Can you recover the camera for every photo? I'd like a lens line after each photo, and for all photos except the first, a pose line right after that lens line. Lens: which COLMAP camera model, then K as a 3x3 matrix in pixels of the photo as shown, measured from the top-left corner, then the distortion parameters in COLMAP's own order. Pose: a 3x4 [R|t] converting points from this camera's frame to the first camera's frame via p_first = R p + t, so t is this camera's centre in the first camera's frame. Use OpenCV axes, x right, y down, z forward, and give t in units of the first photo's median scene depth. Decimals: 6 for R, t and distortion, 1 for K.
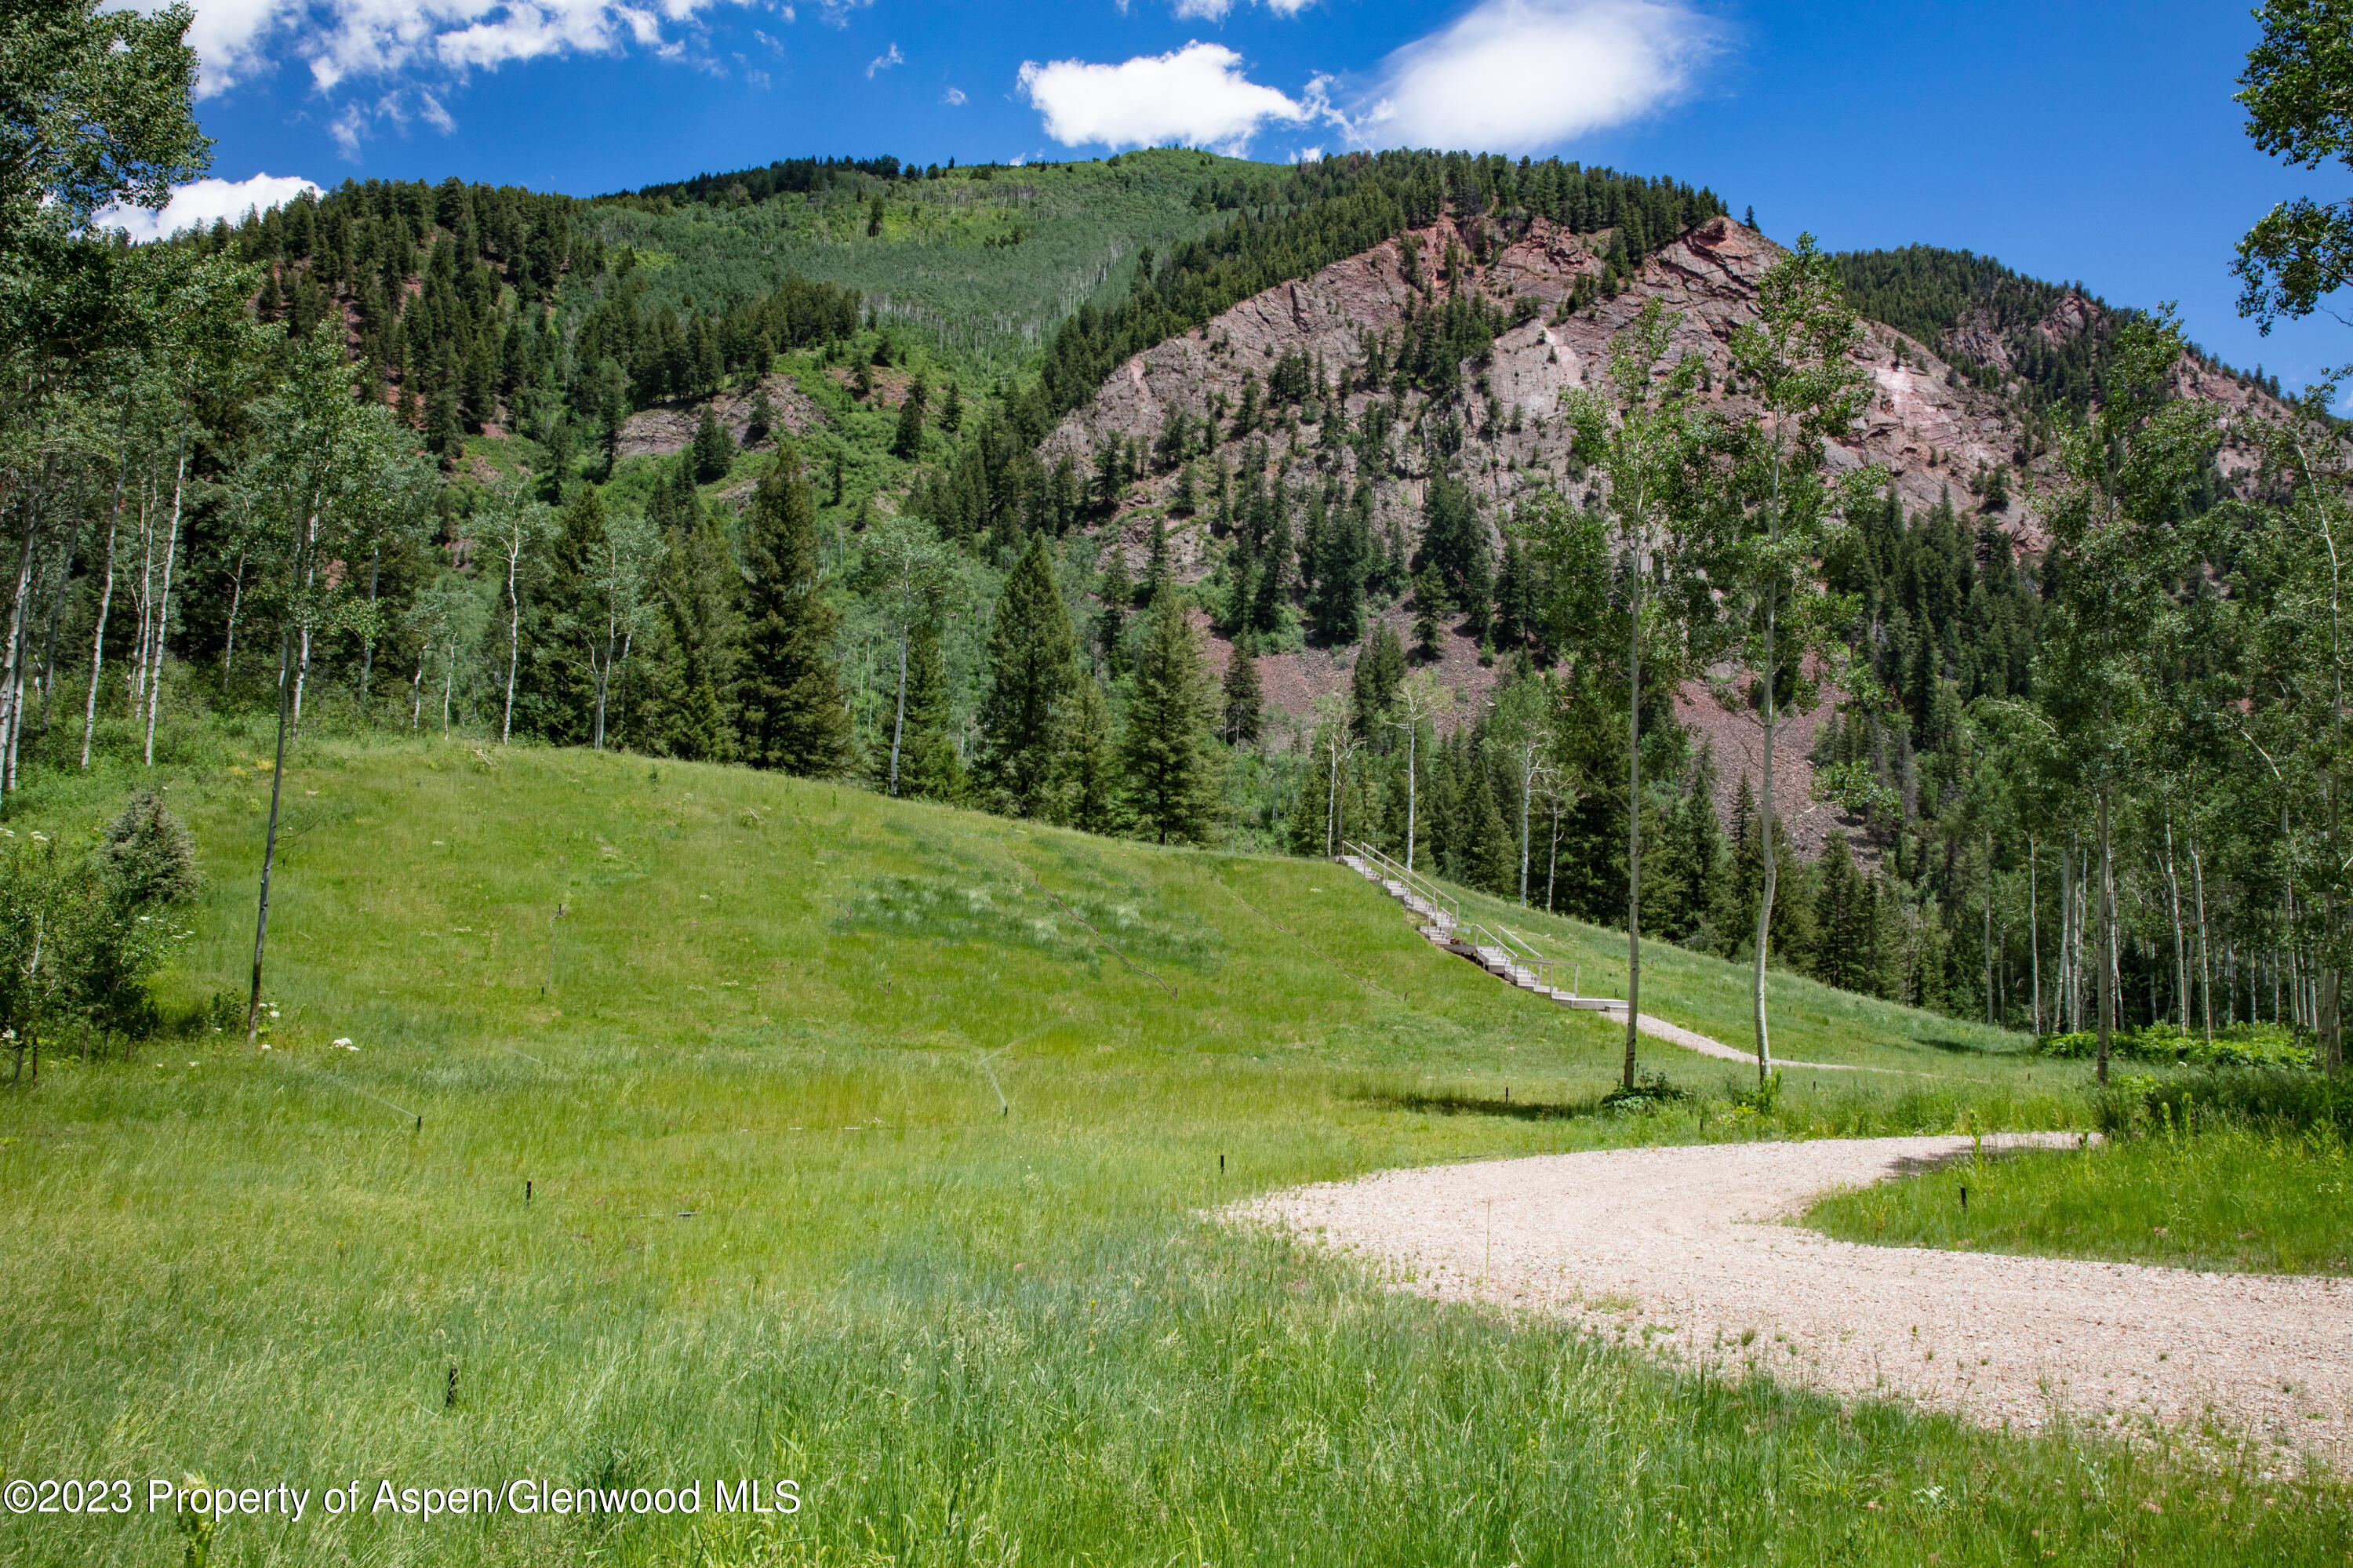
lens RADIAL K [[1608.4, 0, 1180.0], [0, 1608.4, 783.8], [0, 0, 1]] dist [-0.104985, 0.086726]
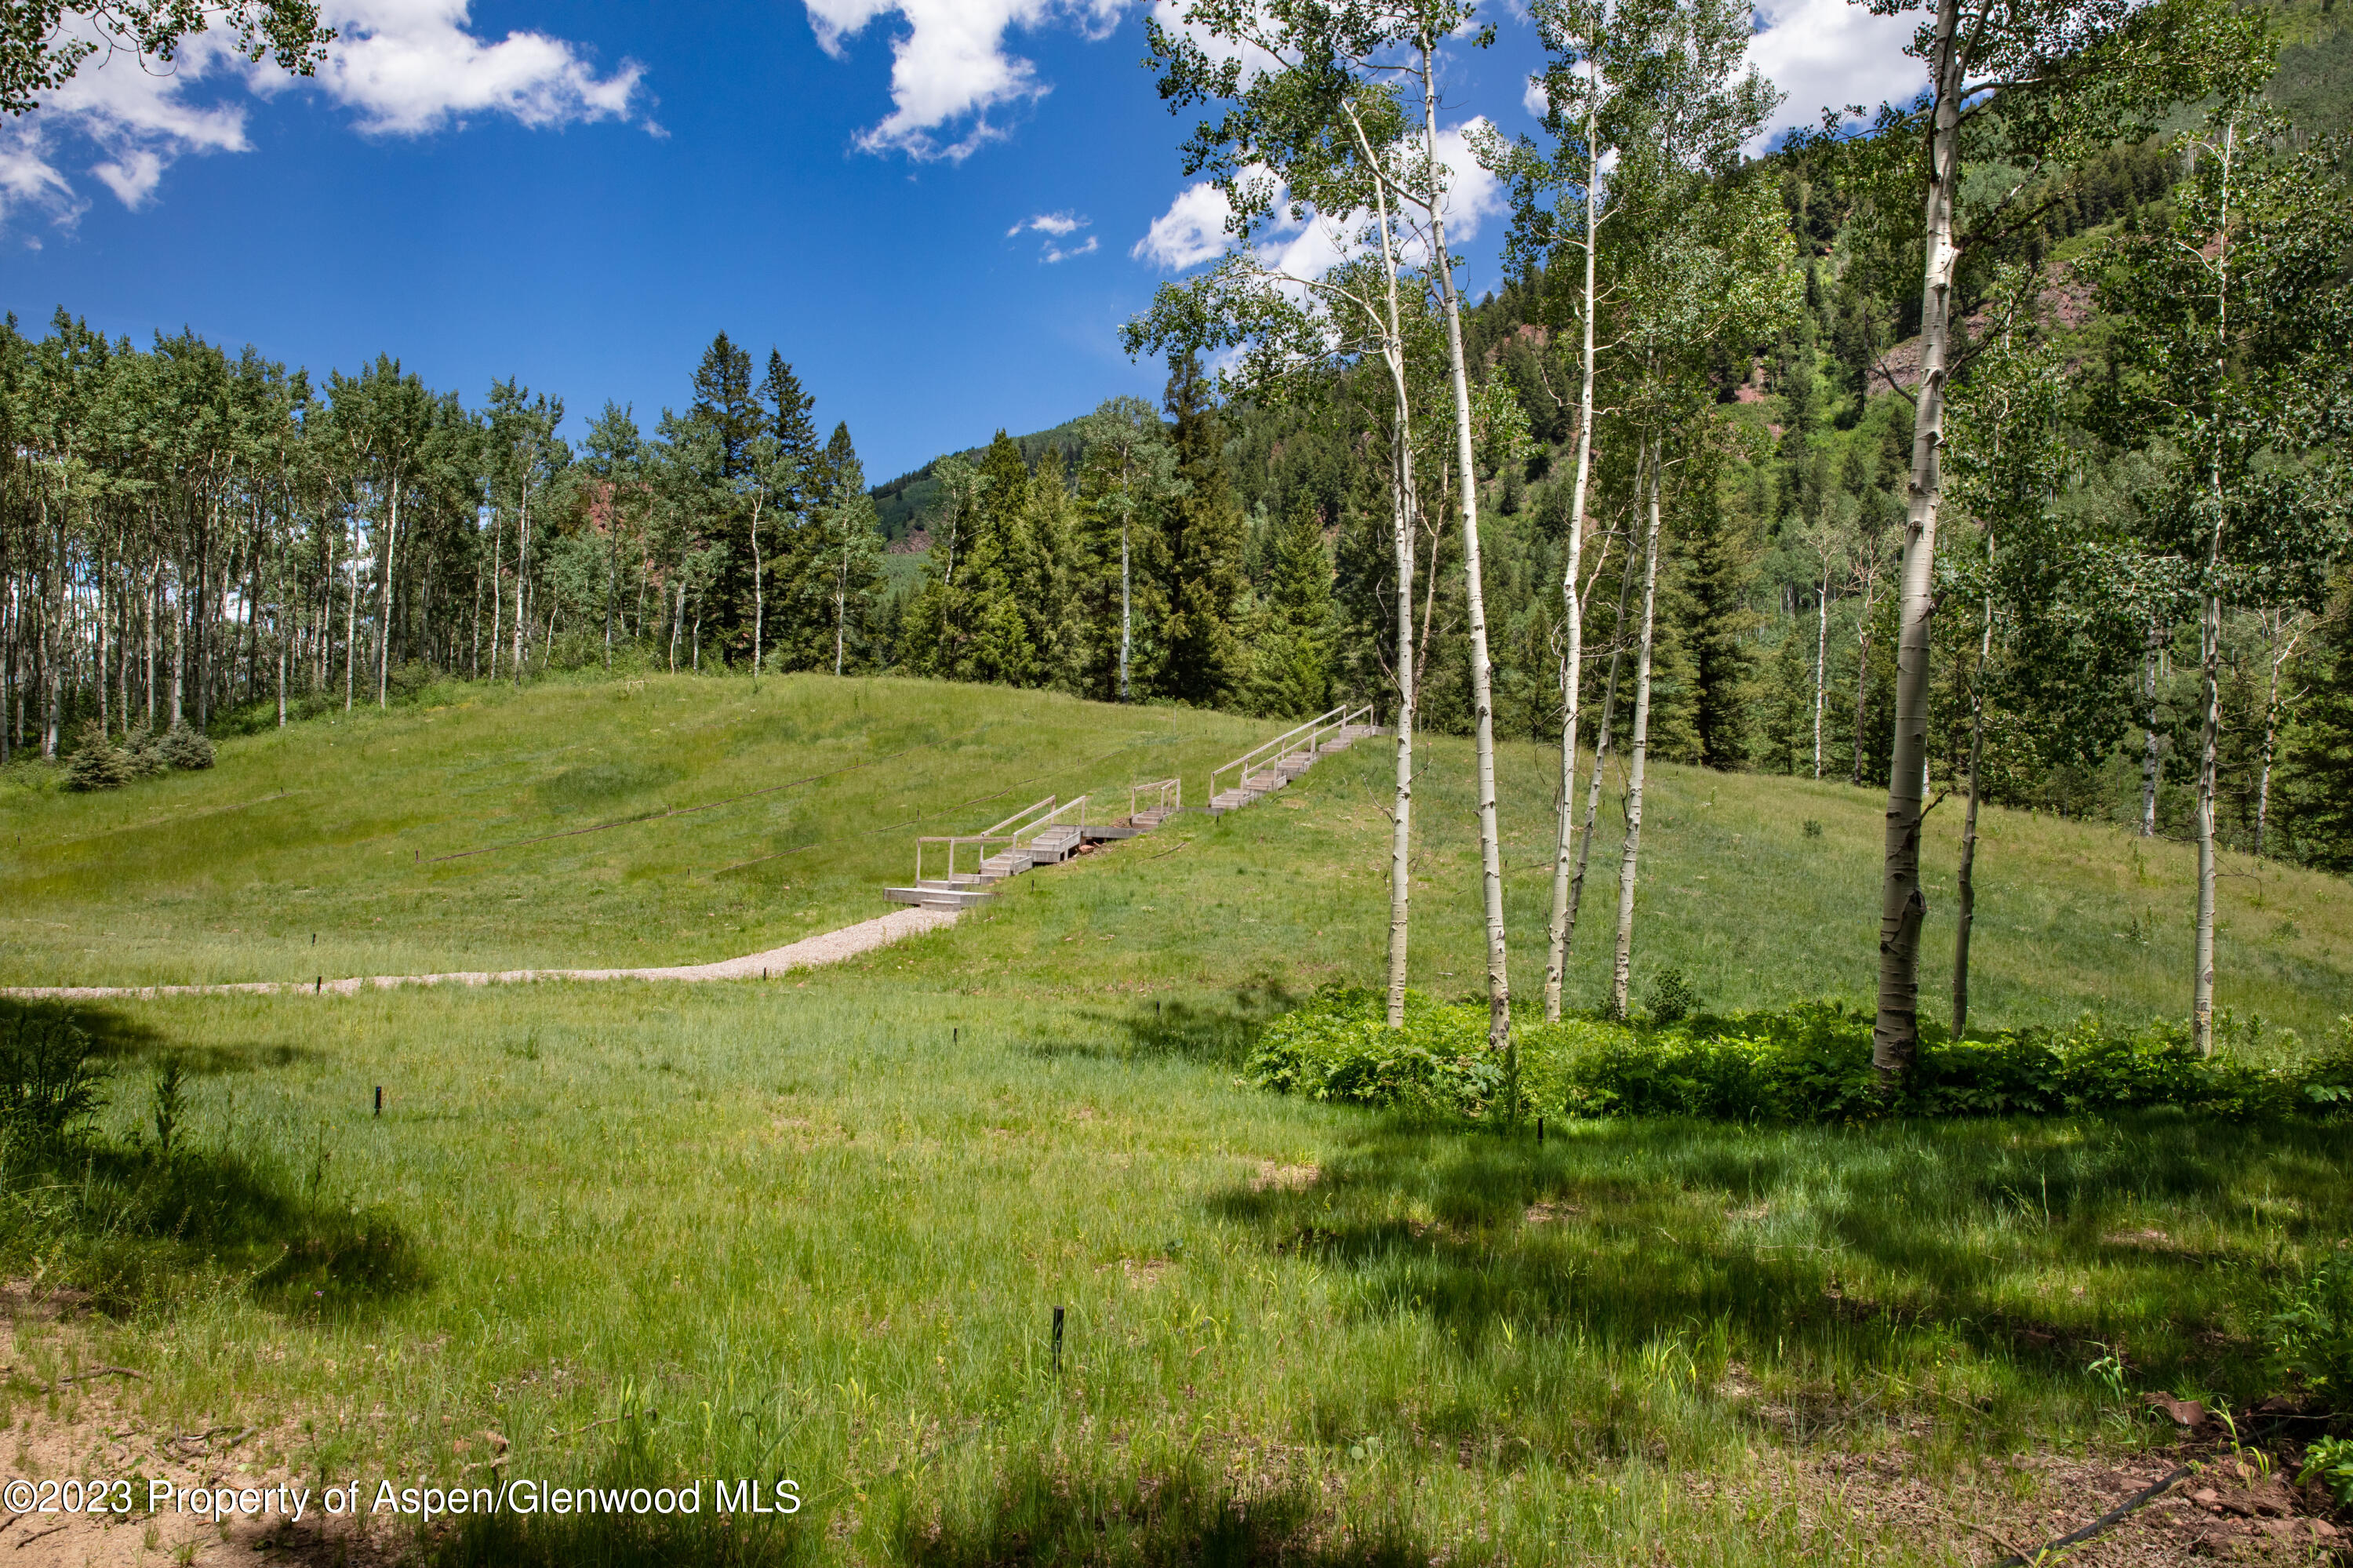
lens RADIAL K [[1608.4, 0, 1178.8], [0, 1608.4, 775.3], [0, 0, 1]] dist [-0.104985, 0.086726]
pose [[0.631601, -0.042140, -0.774147, 0.091397], [0.049227, 0.998687, -0.014200, 0.011035], [0.773729, -0.029140, 0.632846, 0.072566]]
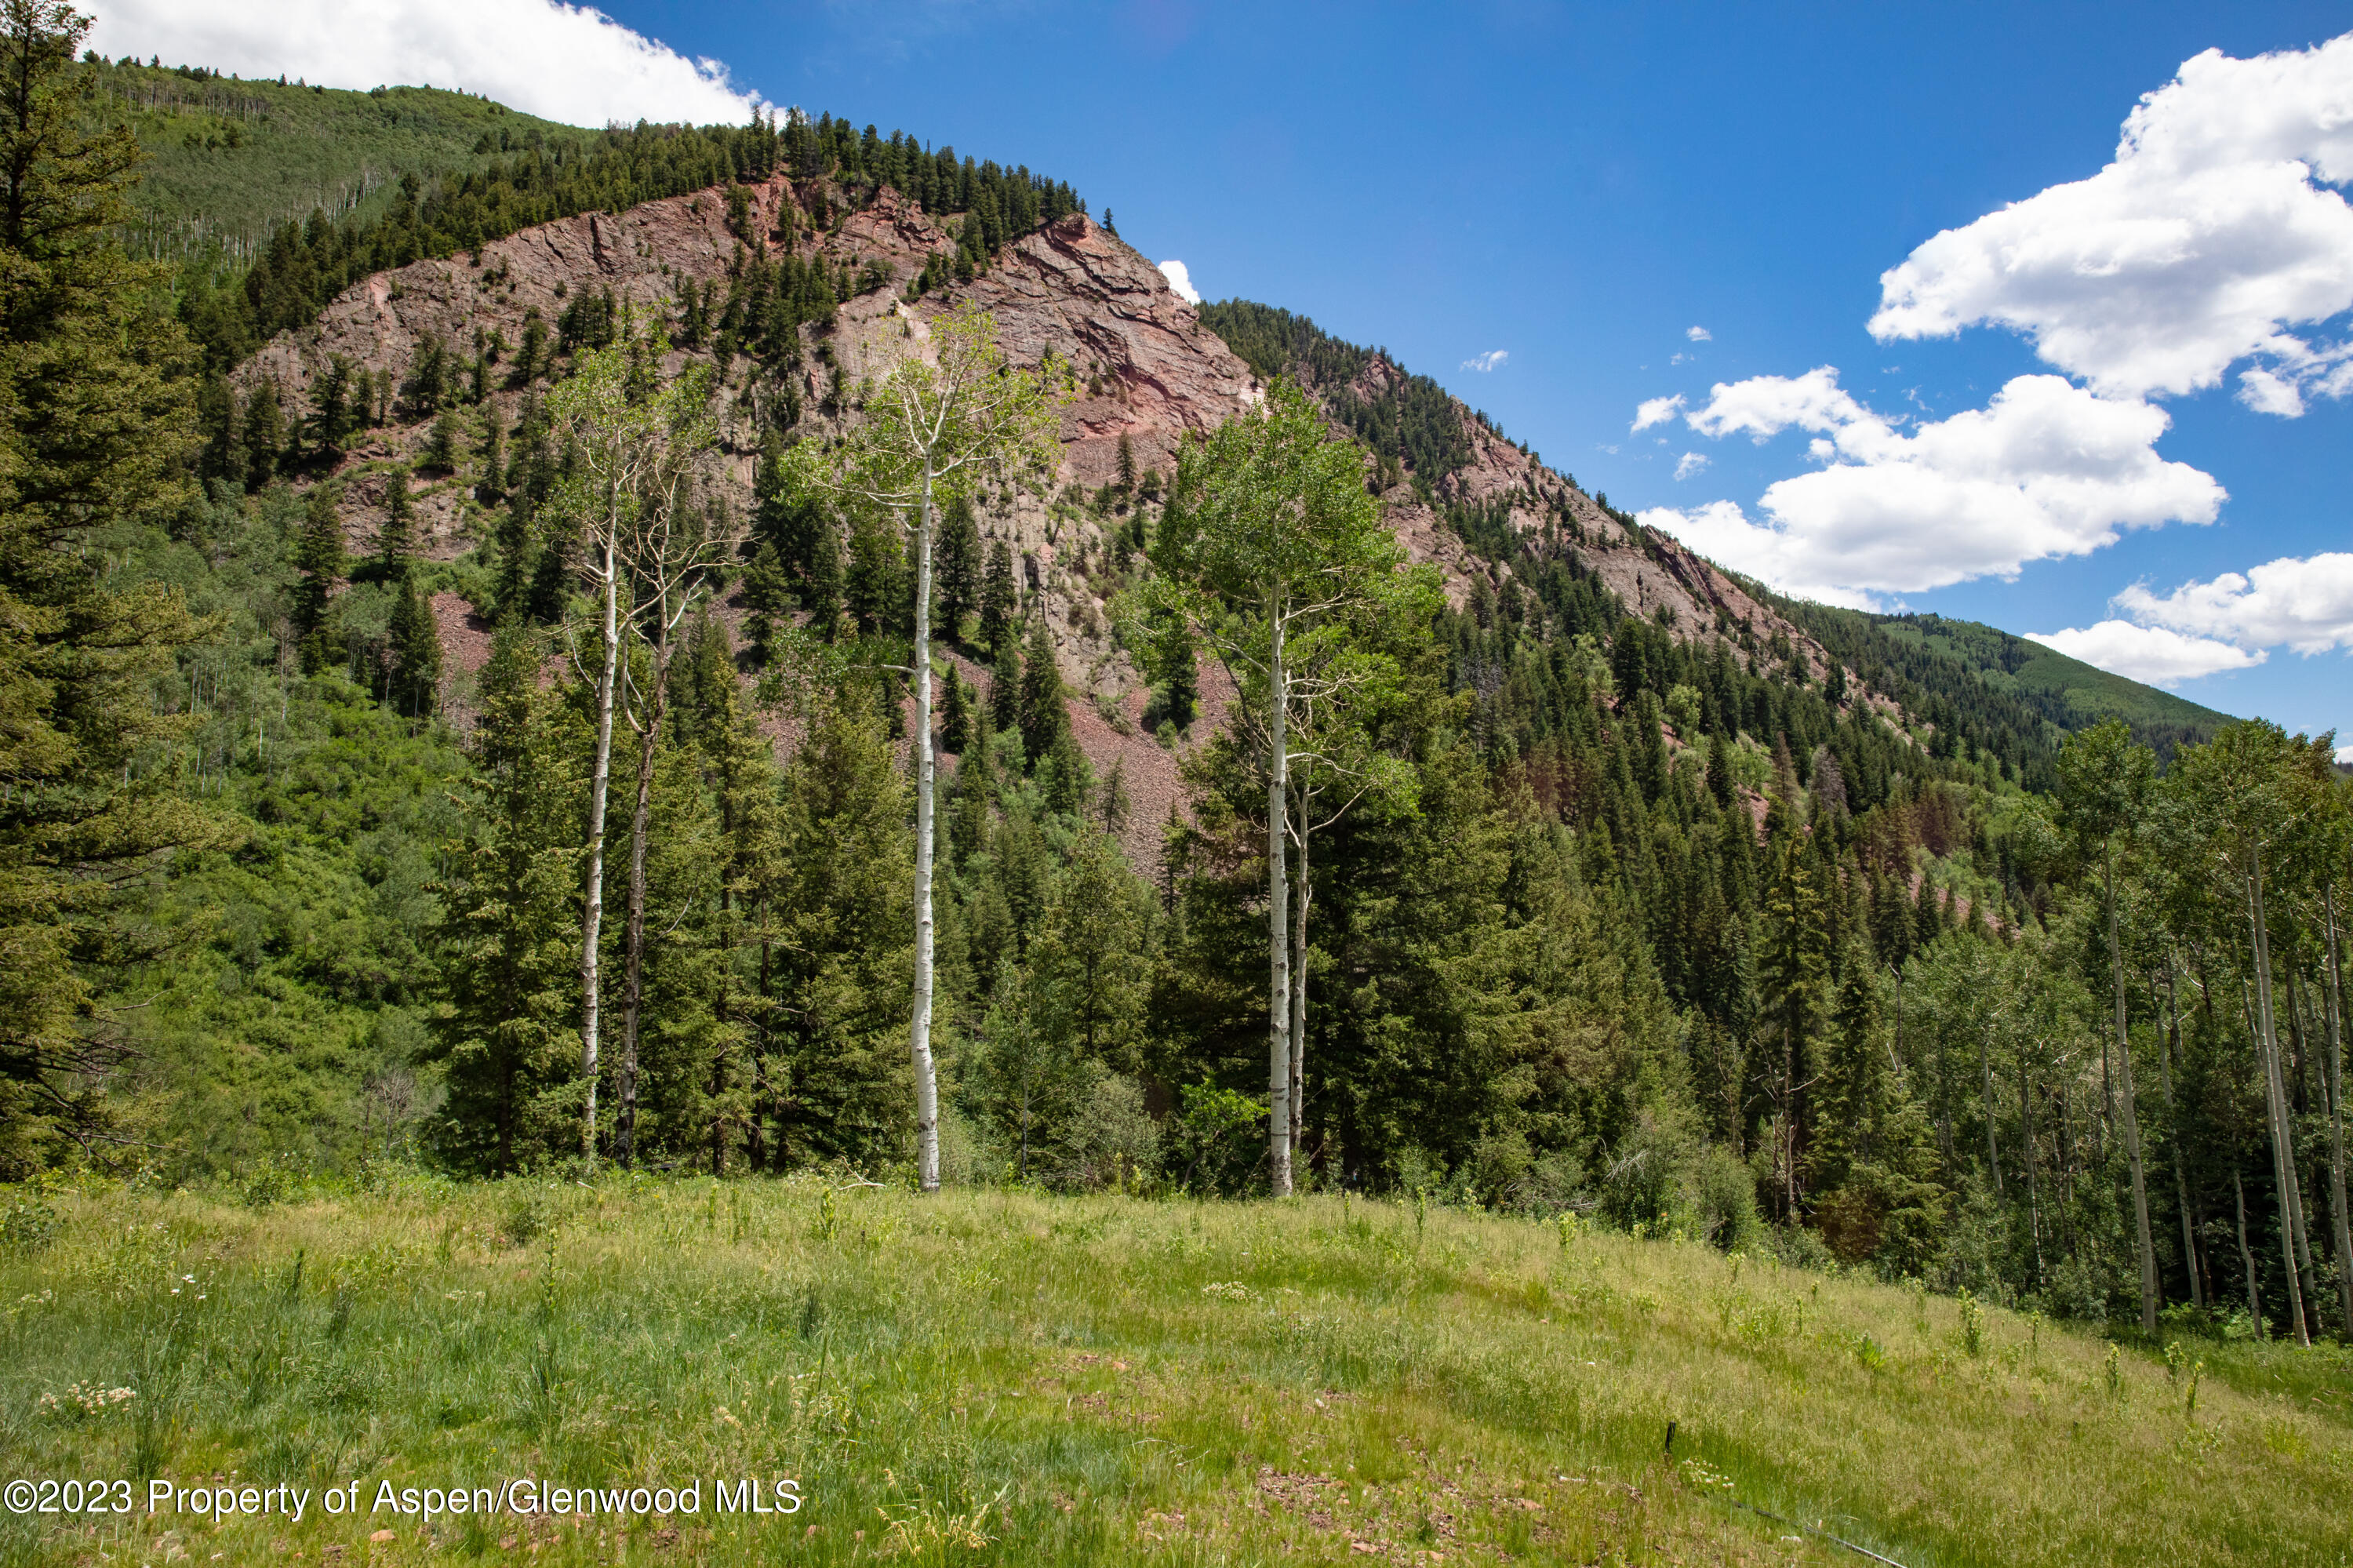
lens RADIAL K [[1608.4, 0, 1170.9], [0, 1608.4, 772.7], [0, 0, 1]] dist [-0.104985, 0.086726]
pose [[0.914464, 0.002634, 0.404659, 0.015647], [0.012584, 0.999310, -0.034942, 0.003829], [-0.404472, 0.037045, 0.913800, 0.153361]]
